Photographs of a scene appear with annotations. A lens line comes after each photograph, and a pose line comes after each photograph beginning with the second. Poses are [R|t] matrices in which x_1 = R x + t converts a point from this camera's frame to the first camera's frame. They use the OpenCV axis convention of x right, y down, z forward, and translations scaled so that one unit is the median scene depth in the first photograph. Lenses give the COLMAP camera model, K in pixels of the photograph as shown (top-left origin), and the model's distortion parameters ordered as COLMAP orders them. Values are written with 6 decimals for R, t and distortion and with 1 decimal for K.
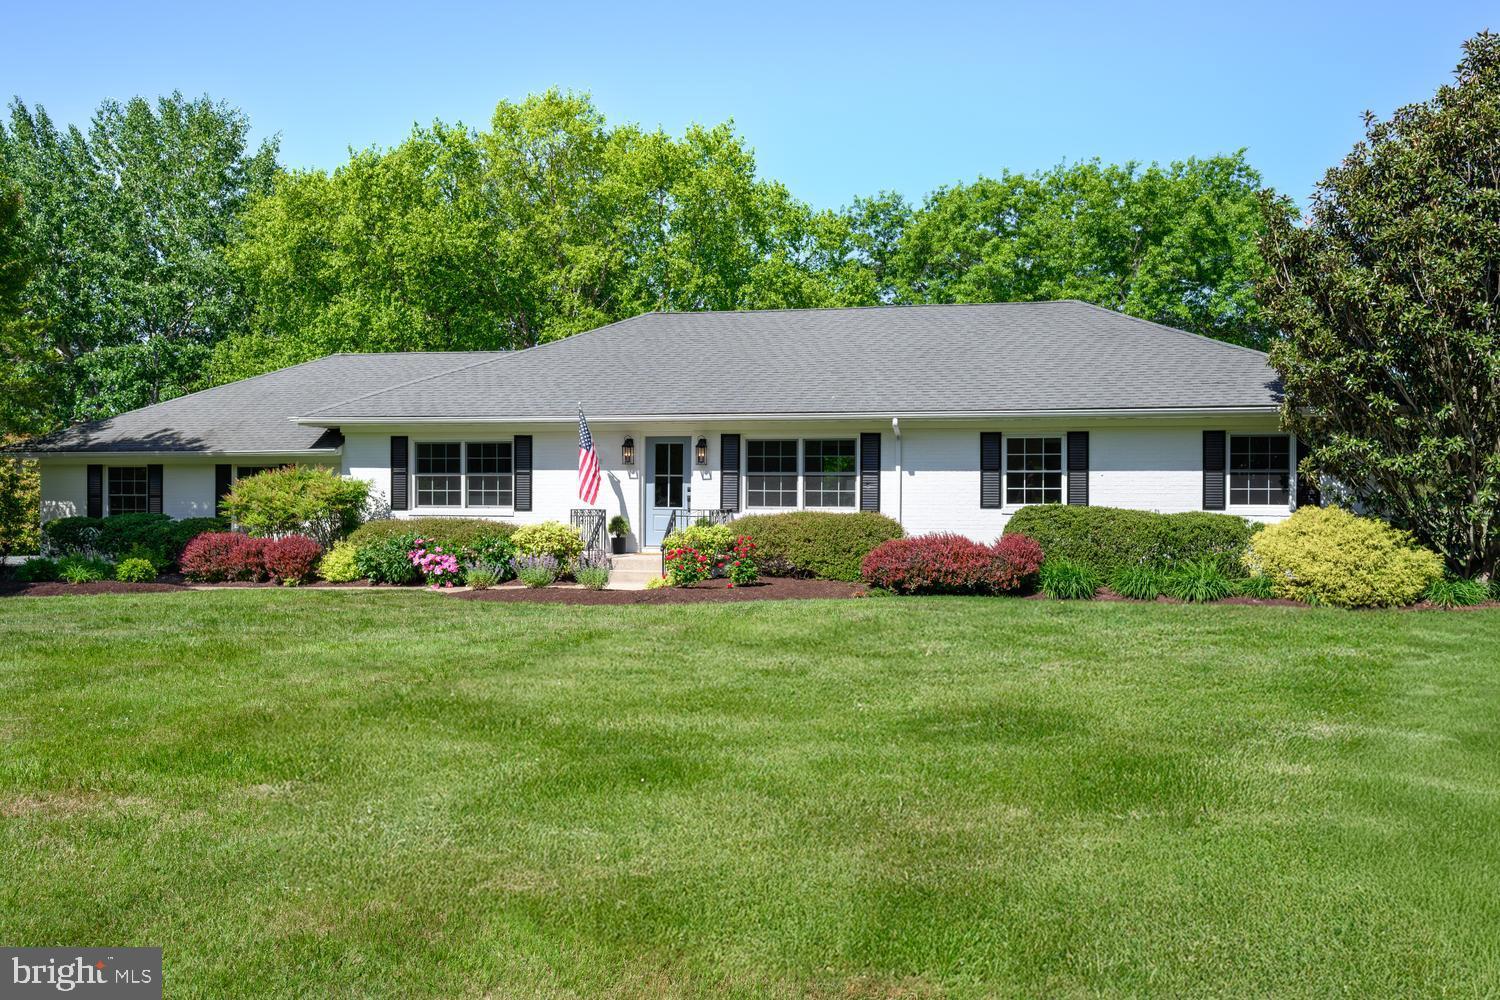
lens RADIAL K [[1179.6, 0, 756.0], [0, 1179.6, 503.8], [0, 0, 1]] dist [0.008110, -0.000494]
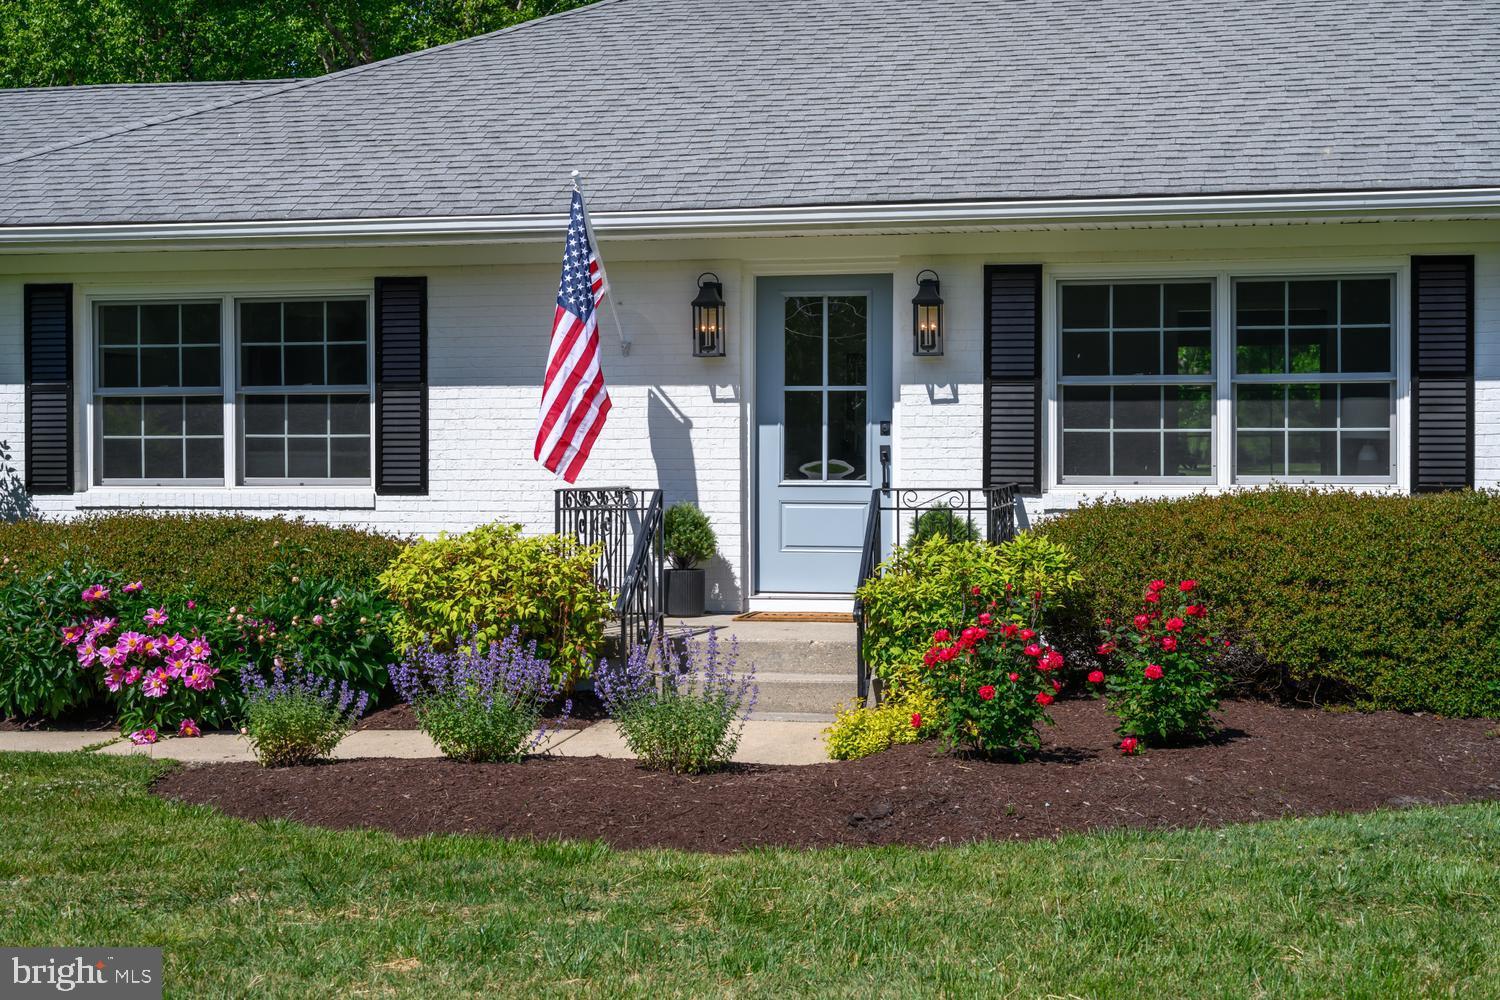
lens RADIAL K [[2099.6, 0, 748.4], [0, 2099.6, 496.9], [0, 0, 1]] dist [-0.015748, 0.000000]
pose [[0.999977, -0.006469, -0.002168, -0.097702], [0.006497, 0.999895, 0.012936, -0.000466], [0.002084, -0.012949, 0.999914, 0.396266]]
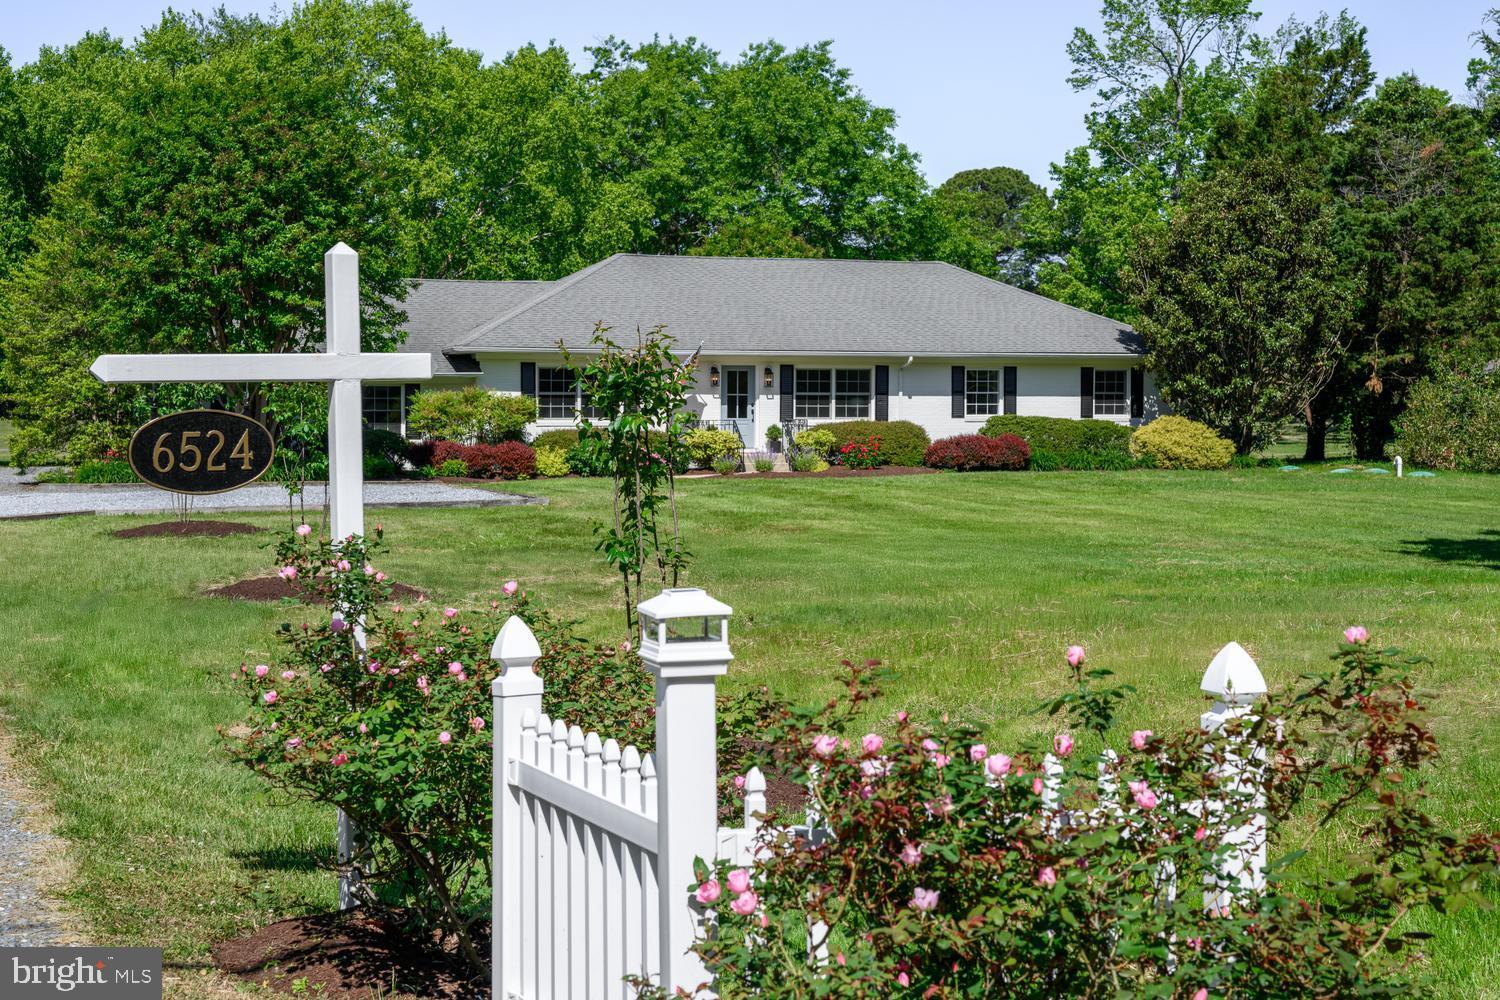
lens RADIAL K [[2099.6, 0, 749.1], [0, 2099.6, 504.1], [0, 0, 1]] dist [-0.015748, 0.000000]
pose [[0.860288, -0.023350, 0.509274, -1.304577], [0.005665, 0.999327, 0.036249, 0.013539], [-0.509777, -0.028299, 0.859841, -1.070897]]
